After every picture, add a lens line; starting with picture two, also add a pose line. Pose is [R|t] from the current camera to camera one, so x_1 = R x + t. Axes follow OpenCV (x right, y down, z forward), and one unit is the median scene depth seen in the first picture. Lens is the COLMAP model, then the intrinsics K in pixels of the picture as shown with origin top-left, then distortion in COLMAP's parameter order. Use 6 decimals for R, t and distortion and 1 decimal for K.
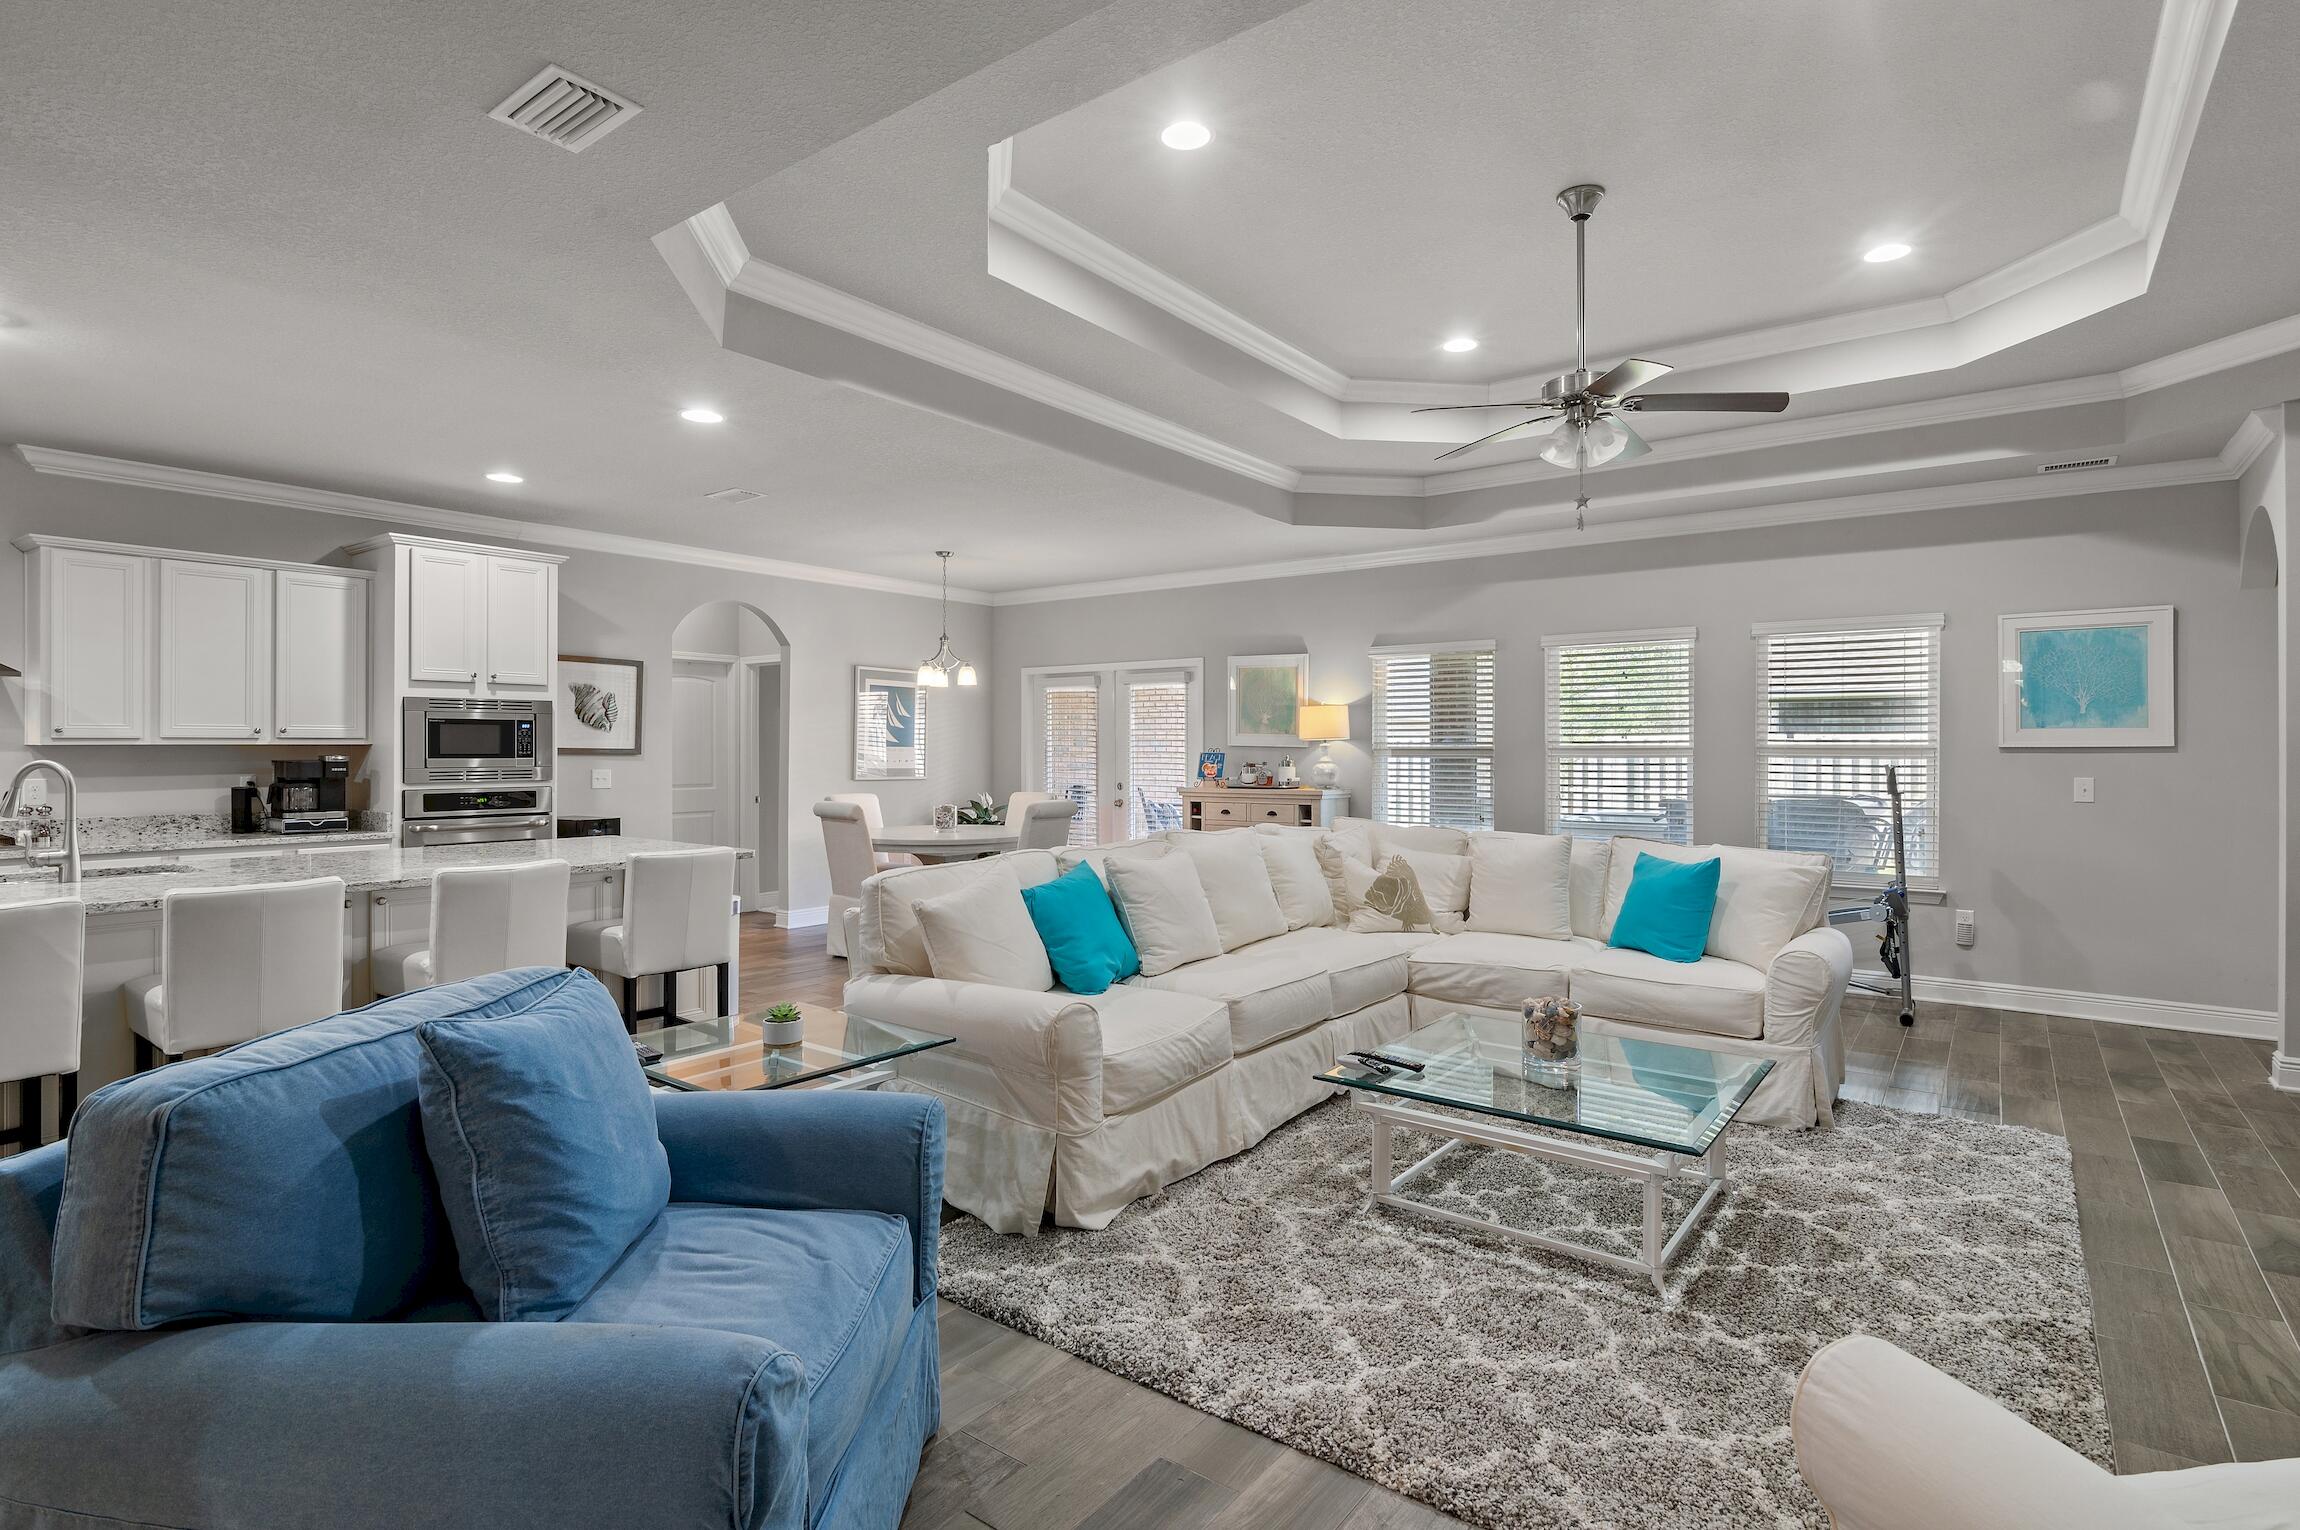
lens RADIAL K [[1140.2, 0, 1153.7], [0, 1140.2, 755.2], [0, 0, 1]] dist [0.008240, -0.000594]
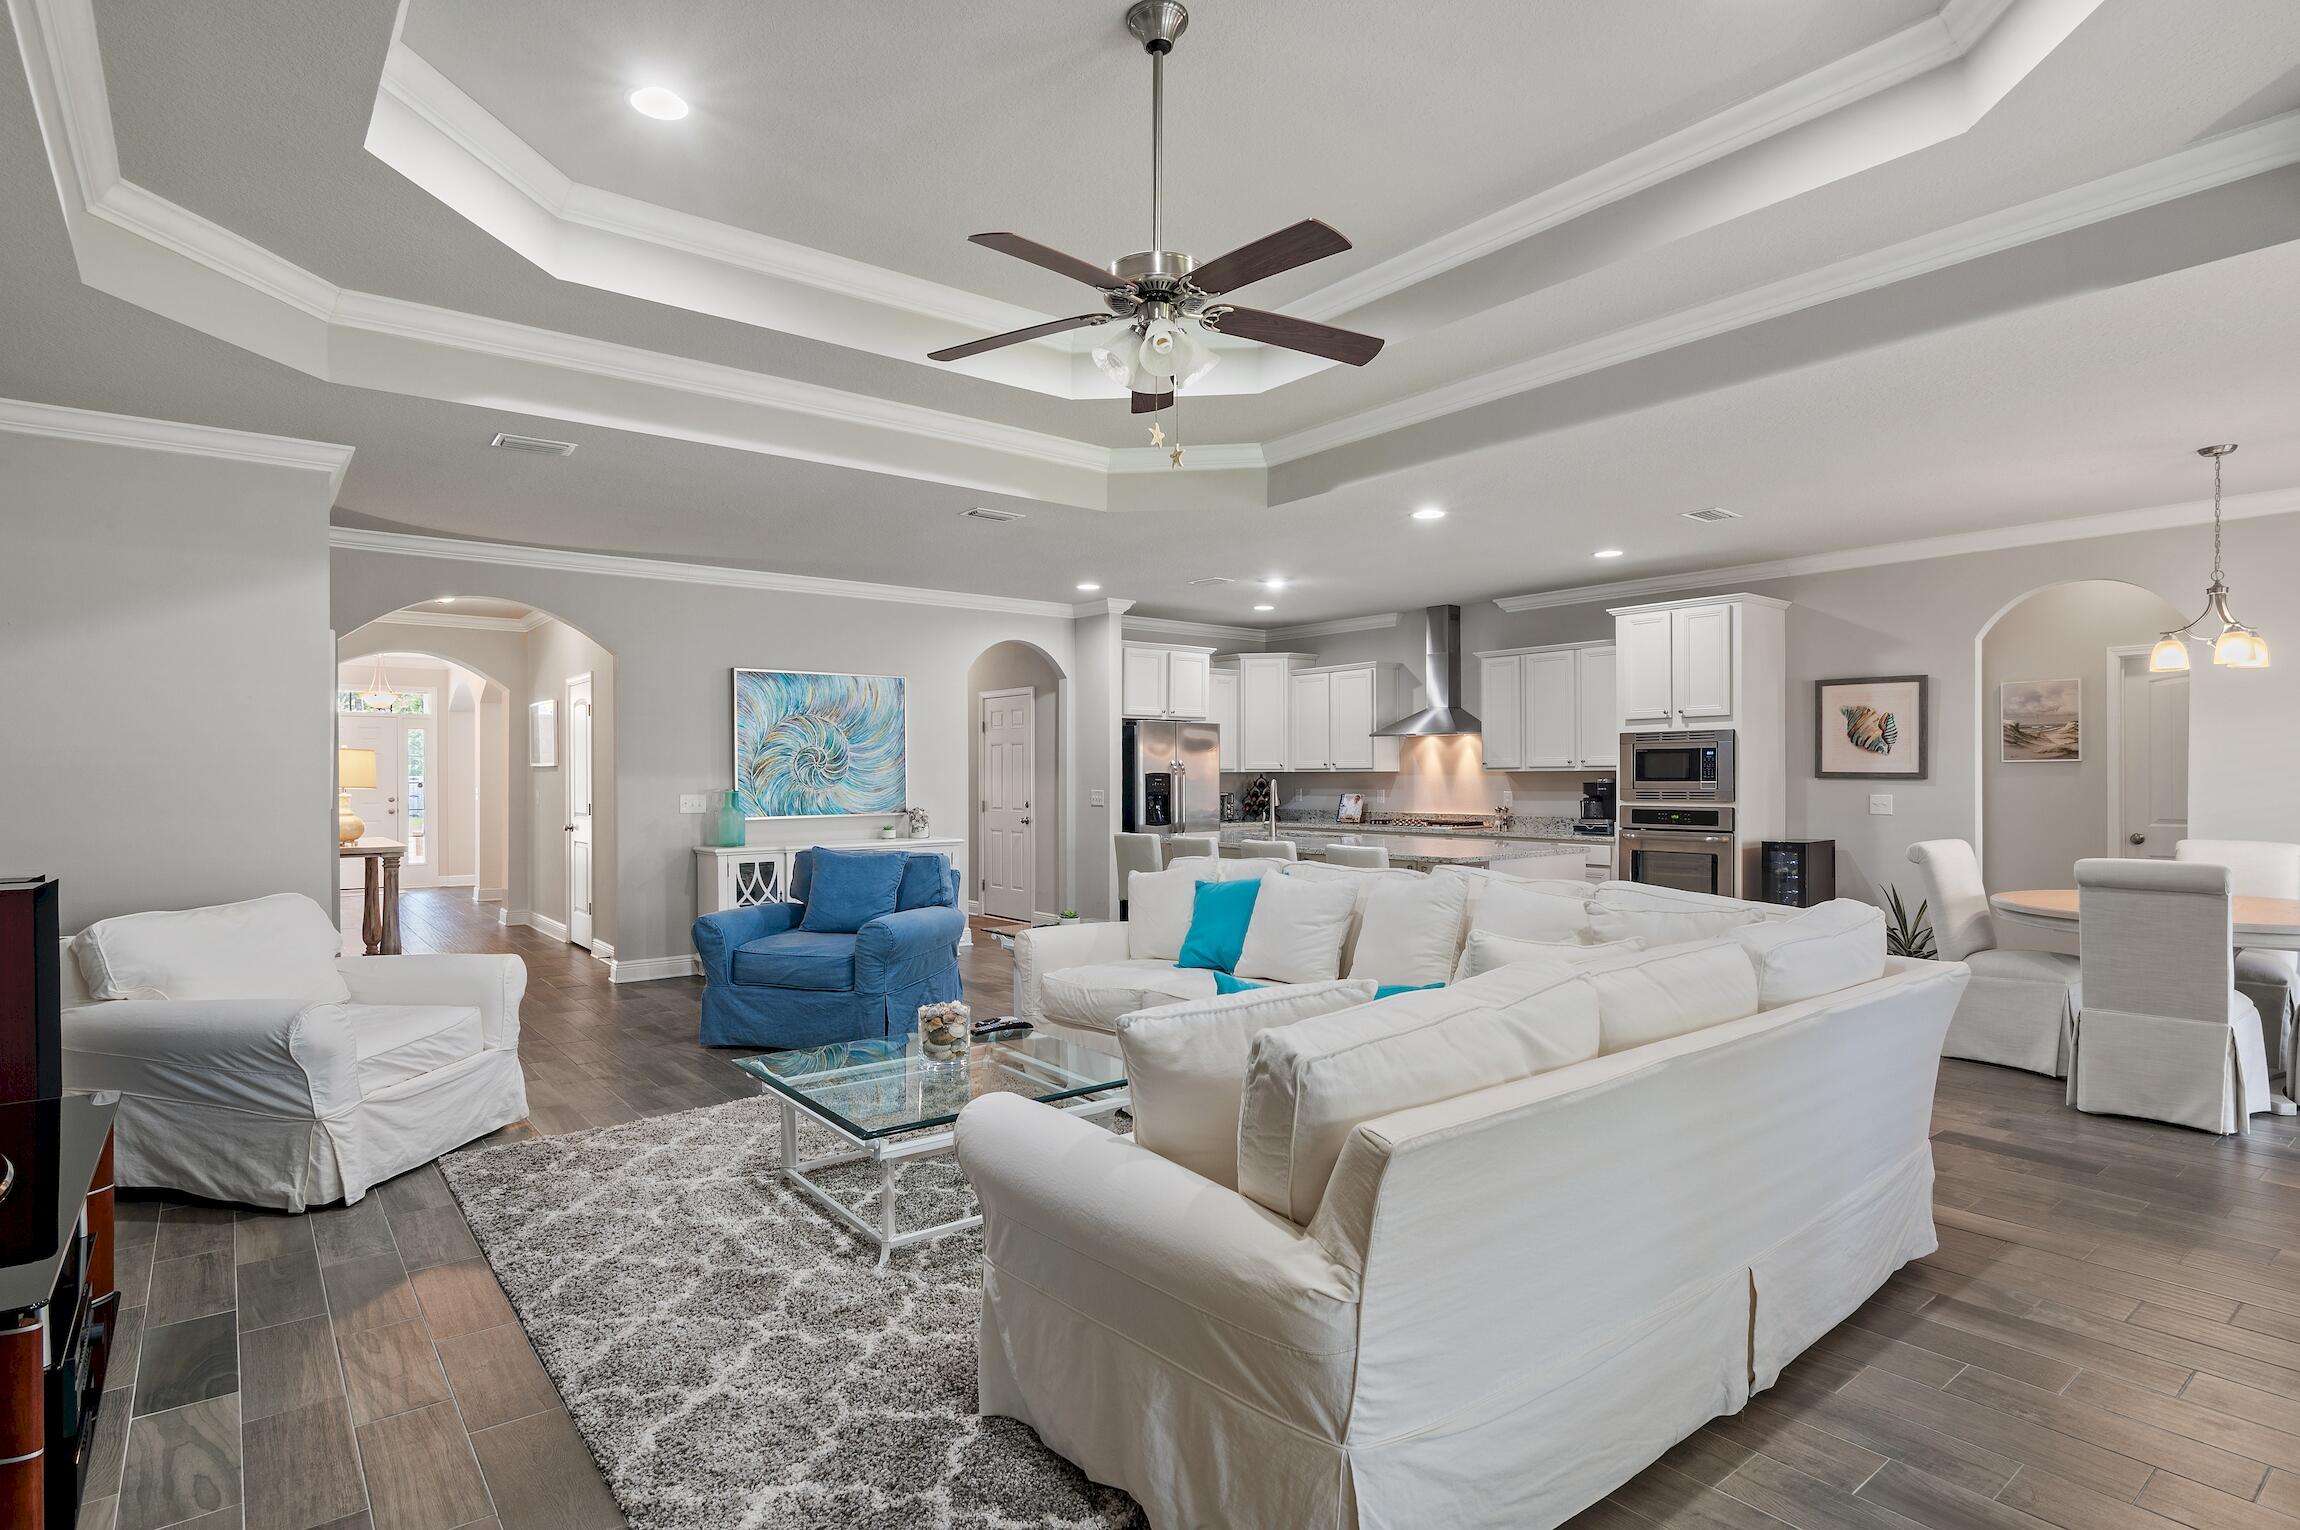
lens RADIAL K [[1140.2, 0, 1166.4], [0, 1140.2, 782.2], [0, 0, 1]] dist [0.008240, -0.000594]
pose [[-0.246447, 0.006906, -0.969132, 0.665523], [-0.004003, 0.999959, 0.008143, -0.003784], [0.969148, 0.005886, -0.246409, 0.759328]]
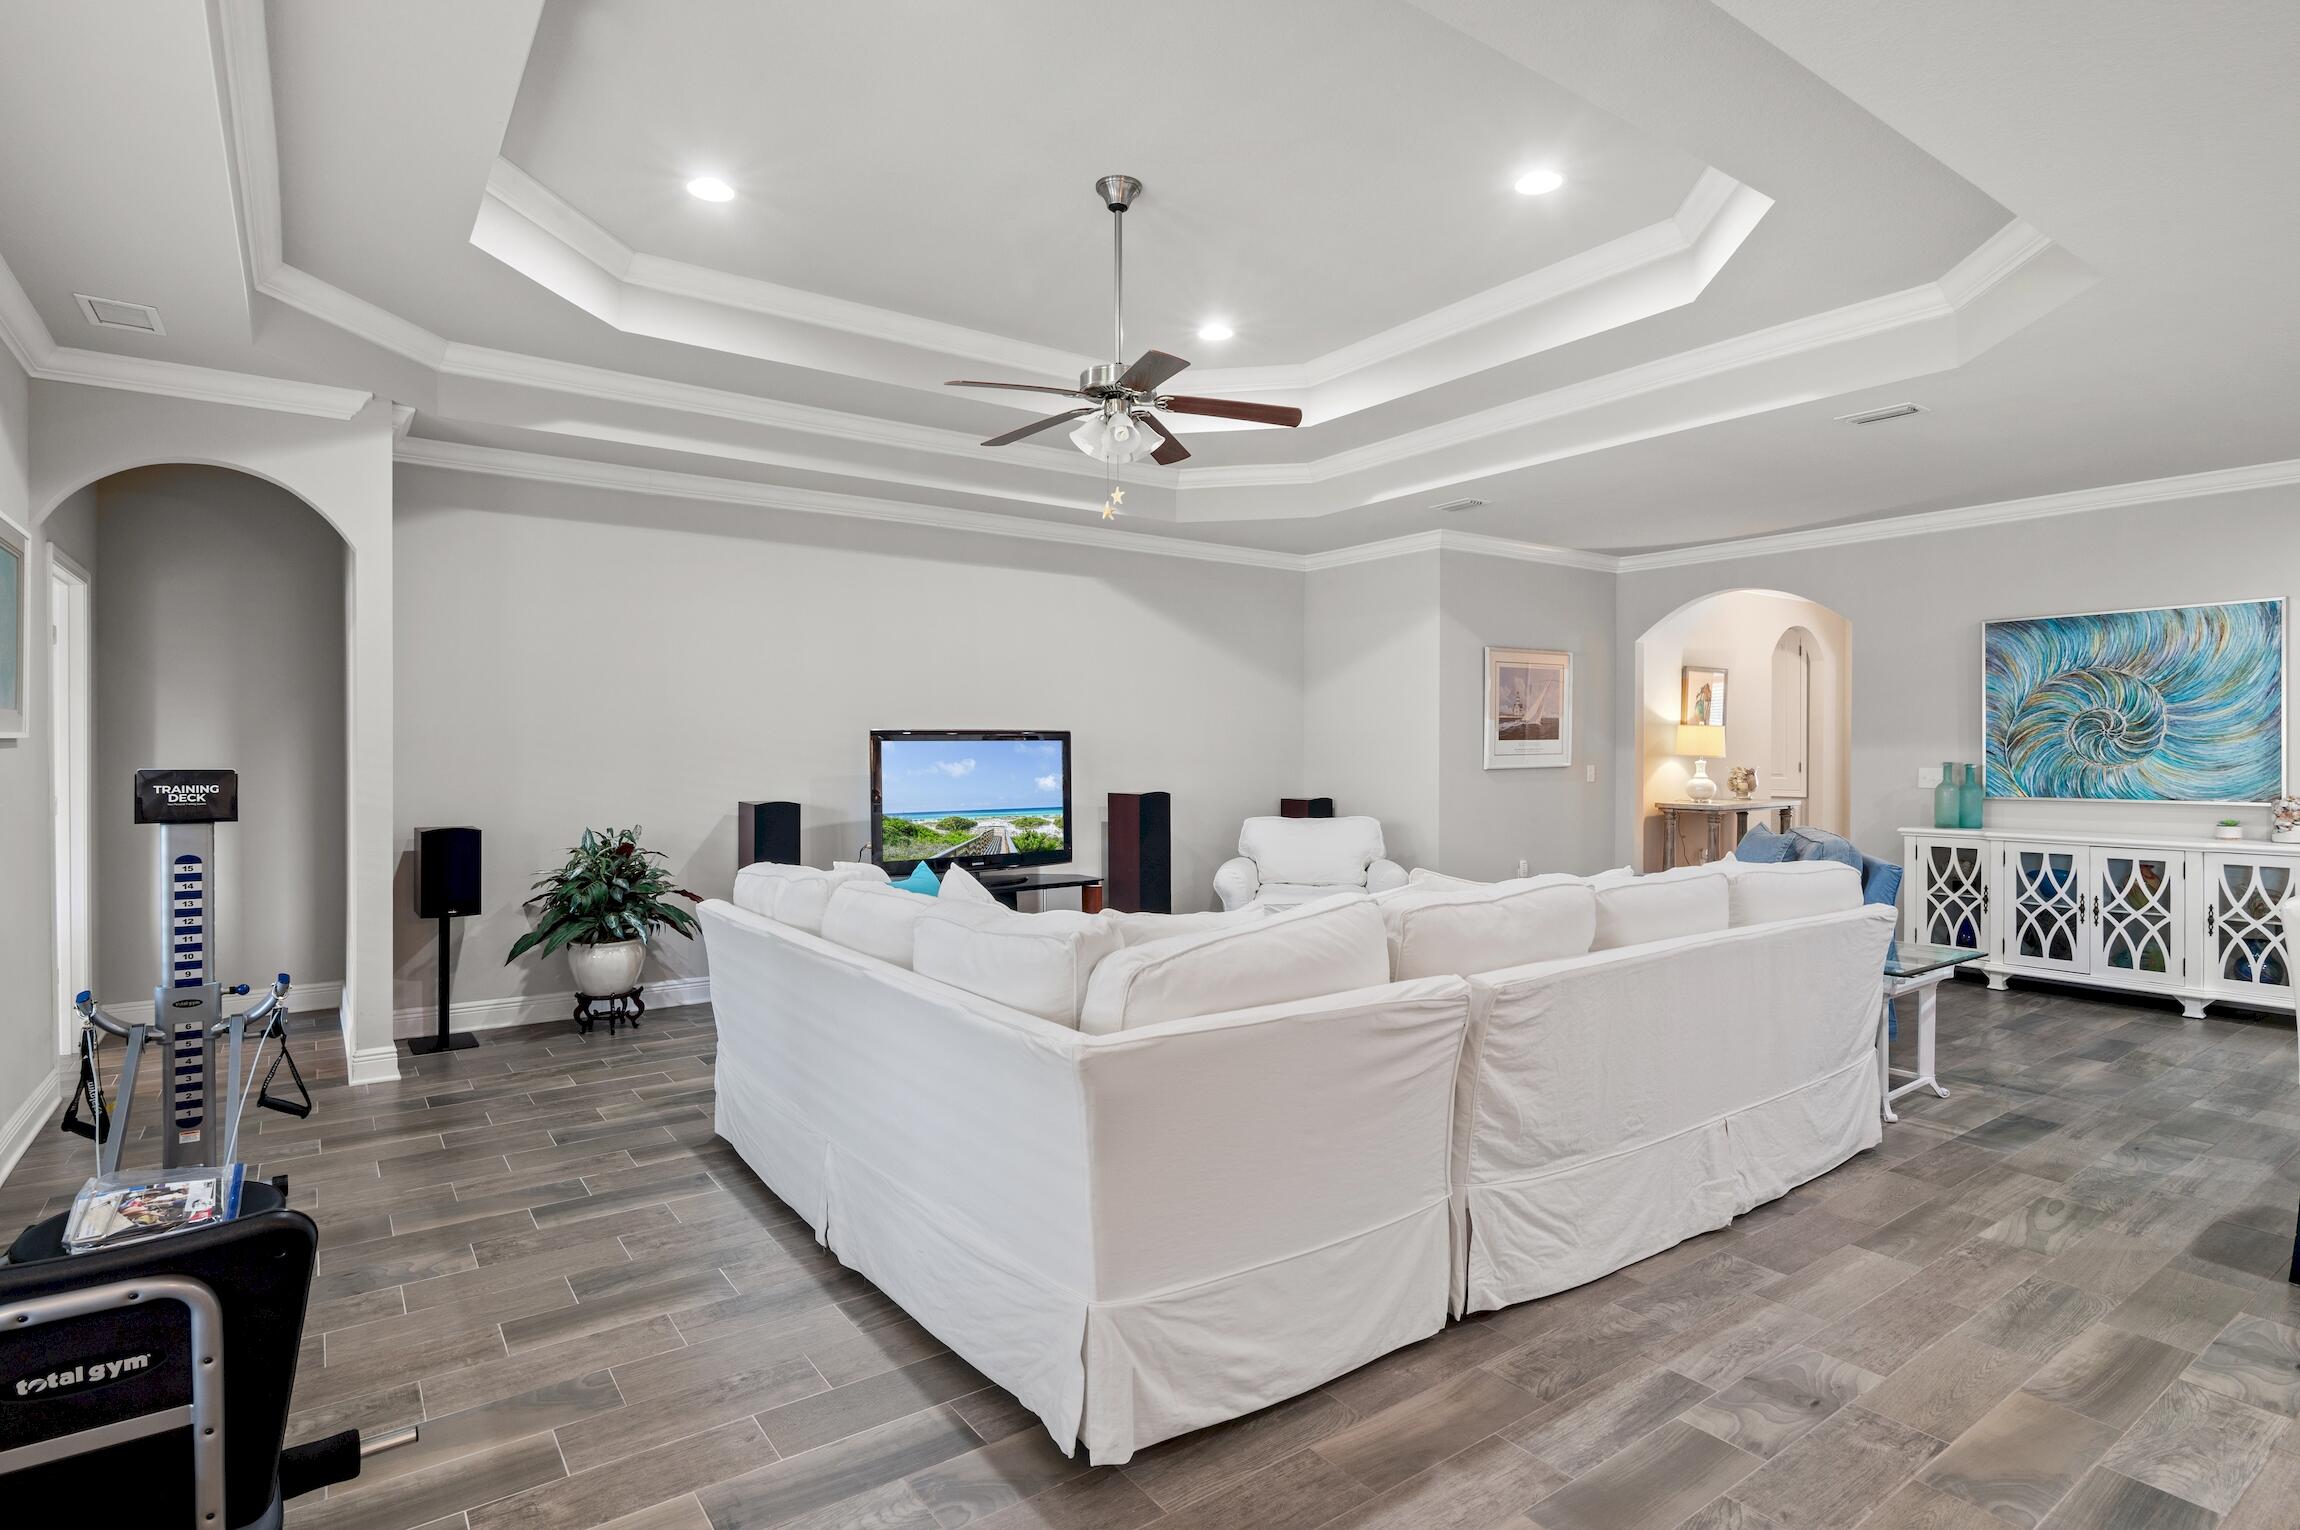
lens RADIAL K [[1140.2, 0, 1132.5], [0, 1140.2, 734.0], [0, 0, 1]] dist [0.008240, -0.000594]
pose [[-0.958282, 0.000905, 0.285823, 0.060275], [0.000042, 0.999995, -0.003028, -0.007417], [-0.285824, -0.002890, -0.958278, 1.222007]]
